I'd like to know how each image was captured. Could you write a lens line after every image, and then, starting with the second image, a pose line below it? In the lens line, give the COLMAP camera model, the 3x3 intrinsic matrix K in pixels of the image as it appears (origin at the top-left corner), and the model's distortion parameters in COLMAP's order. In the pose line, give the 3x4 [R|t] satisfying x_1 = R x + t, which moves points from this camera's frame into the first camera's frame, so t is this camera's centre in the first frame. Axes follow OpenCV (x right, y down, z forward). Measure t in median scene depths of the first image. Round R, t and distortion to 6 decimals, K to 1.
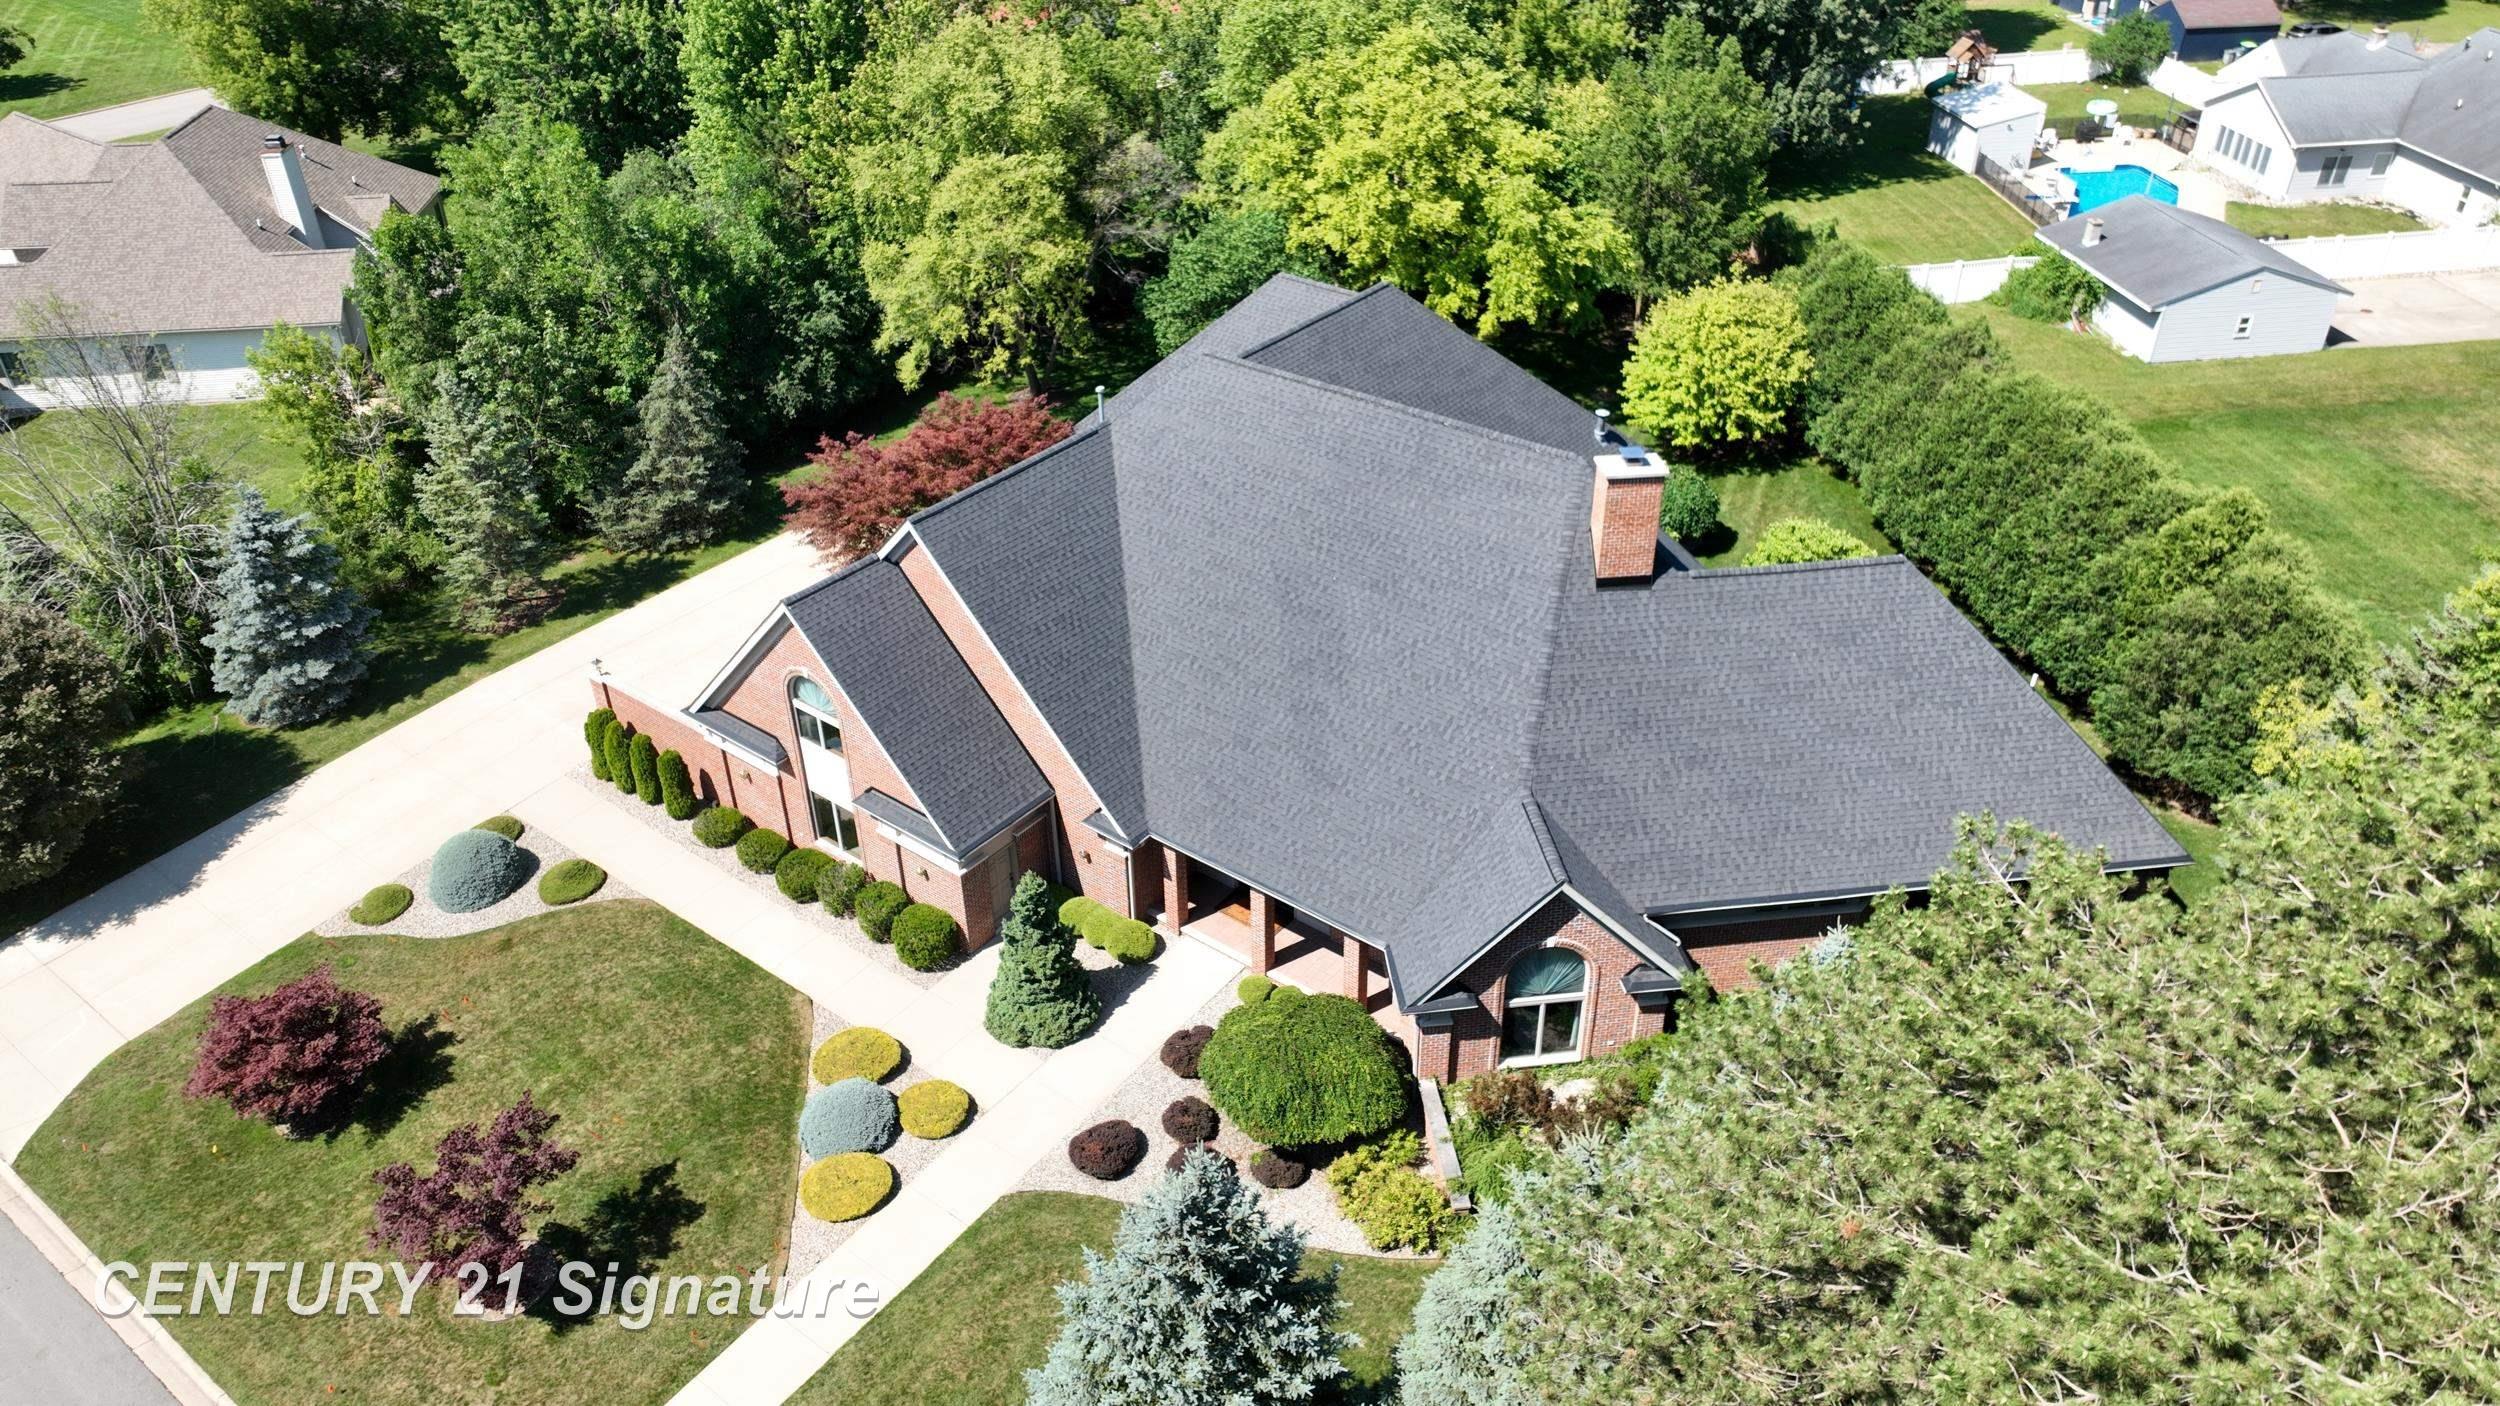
lens RADIAL K [[1755.6, 0, 1250.0], [0, 1755.6, 703.0], [0, 0, 1]] dist [0.003854, 0.009306]
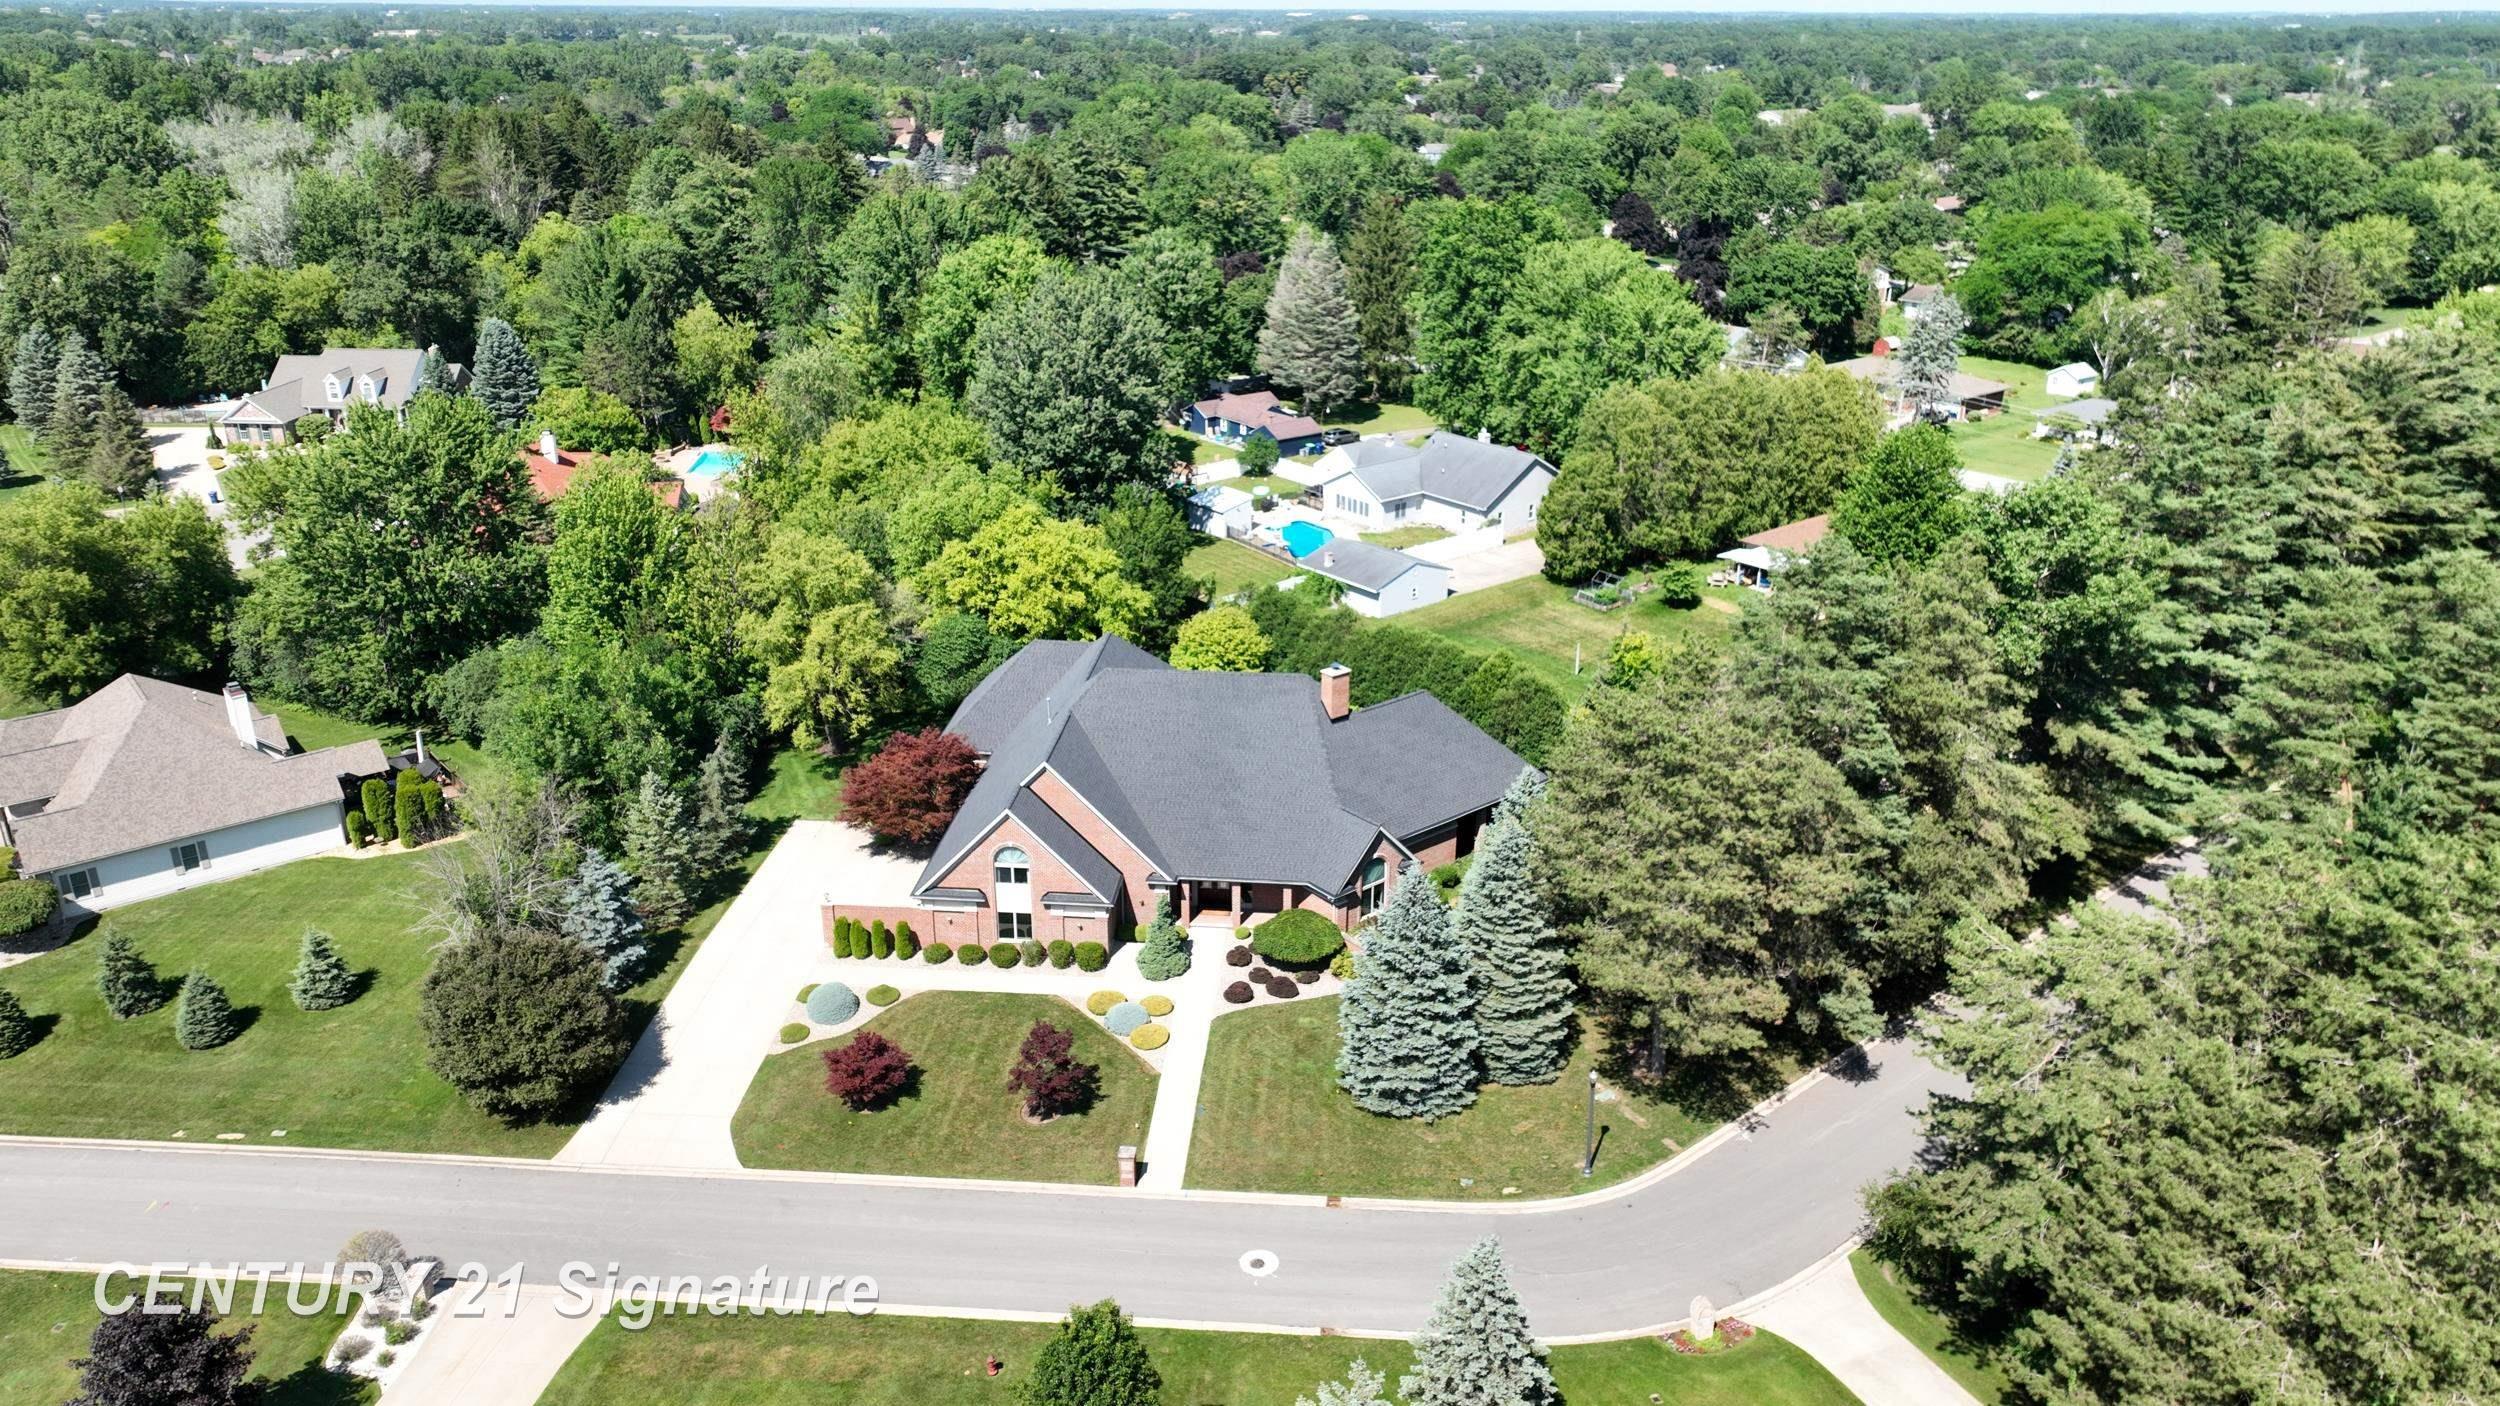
lens RADIAL K [[1755.6, 0, 1250.0], [0, 1755.6, 703.0], [0, 0, 1]] dist [0.003854, 0.009306]
pose [[0.839033, -0.185046, 0.511645, -0.774902], [0.286827, 0.949534, -0.126943, 0.125270], [-0.462335, 0.253263, 0.849767, -0.695131]]
